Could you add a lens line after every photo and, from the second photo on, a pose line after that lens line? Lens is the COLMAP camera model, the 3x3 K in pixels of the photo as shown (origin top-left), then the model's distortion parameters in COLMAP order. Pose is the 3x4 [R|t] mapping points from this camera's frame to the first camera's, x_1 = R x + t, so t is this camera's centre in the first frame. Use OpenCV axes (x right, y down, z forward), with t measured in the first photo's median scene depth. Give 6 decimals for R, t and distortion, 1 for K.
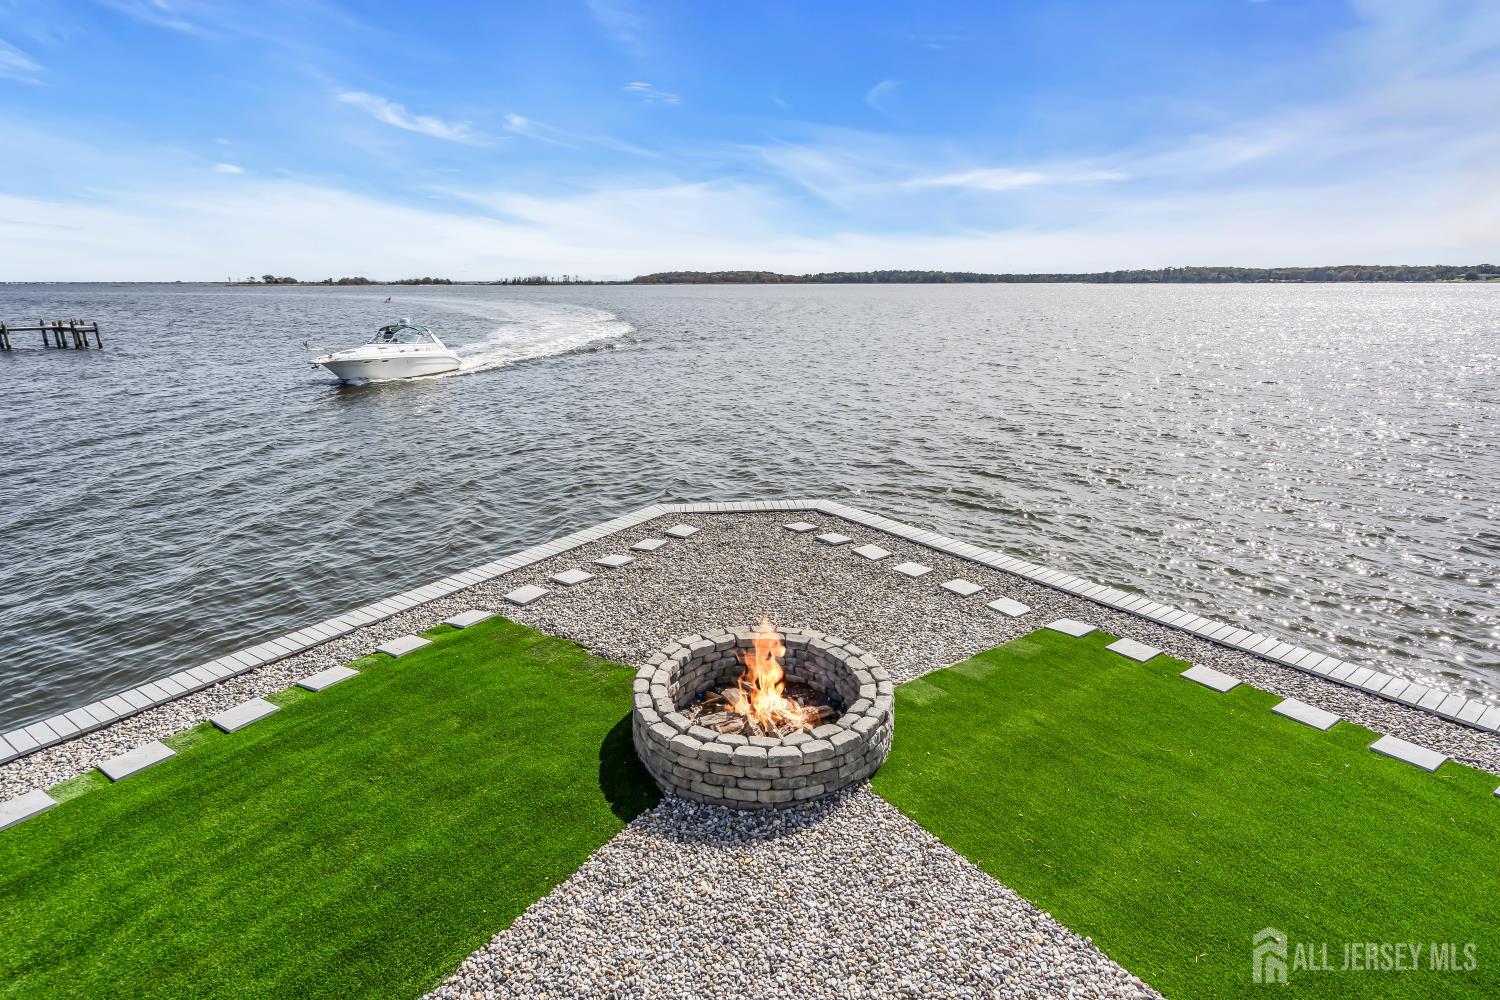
lens RADIAL K [[786.4, 0, 755.0], [0, 786.4, 503.2], [0, 0, 1]] dist [0.002289, 0.001949]
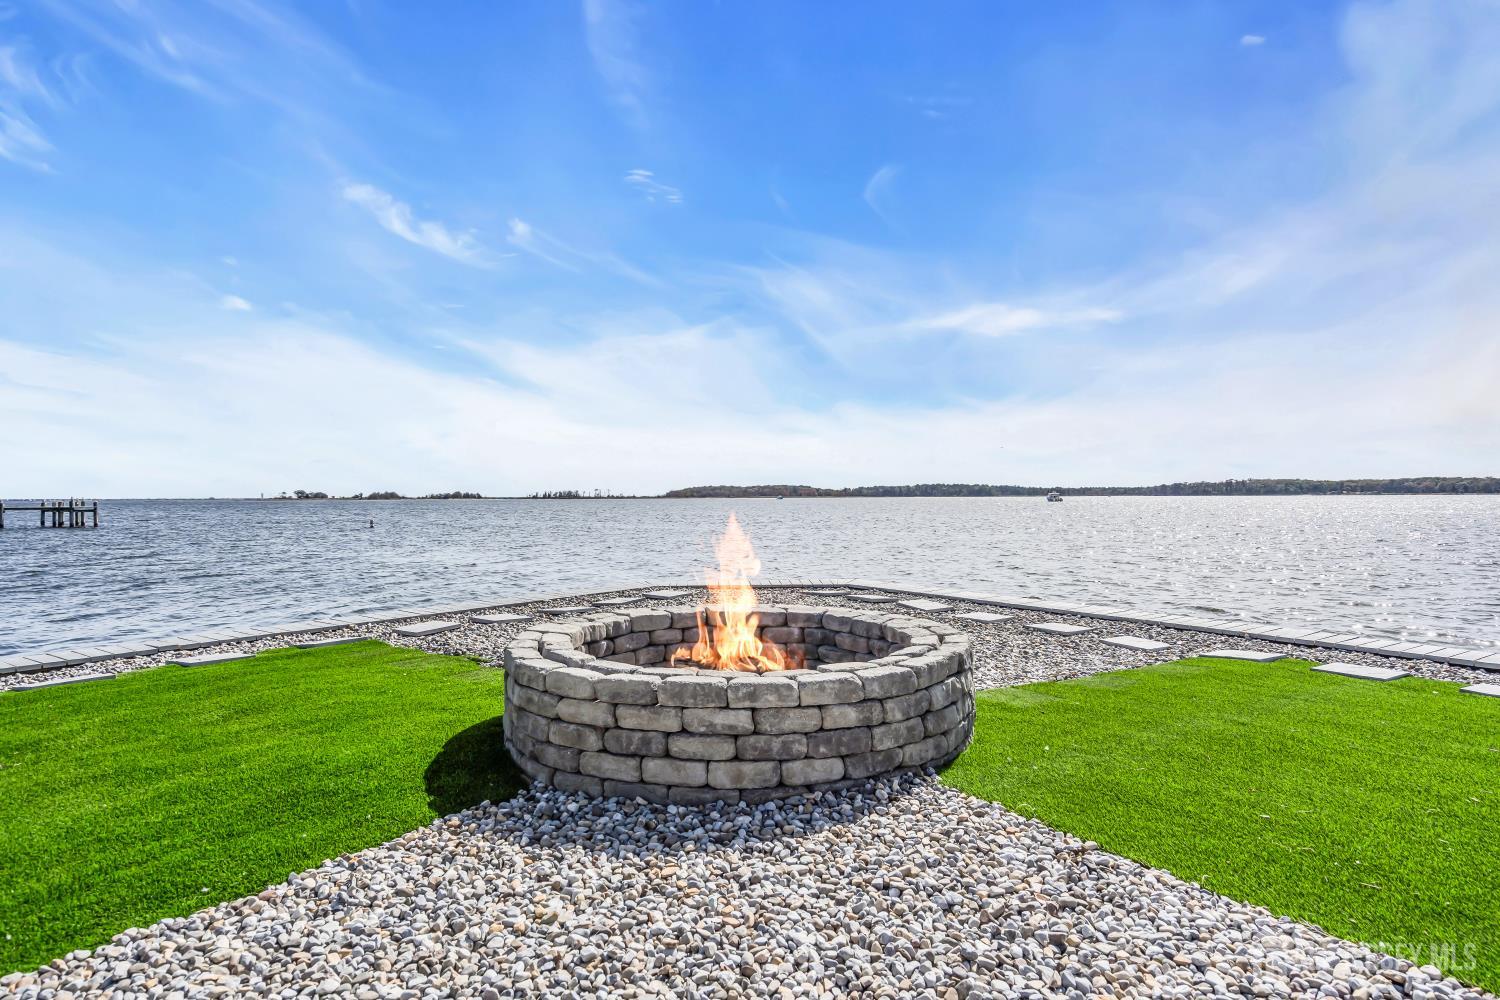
lens RADIAL K [[846.1, 0, 752.1], [0, 846.1, 475.6], [0, 0, 1]] dist [0.002445, 0.003113]
pose [[0.998891, -0.004791, -0.046831, 0.056943], [-0.009247, 0.955457, -0.294986, 0.350083], [0.046158, 0.295092, 0.954353, 0.439552]]
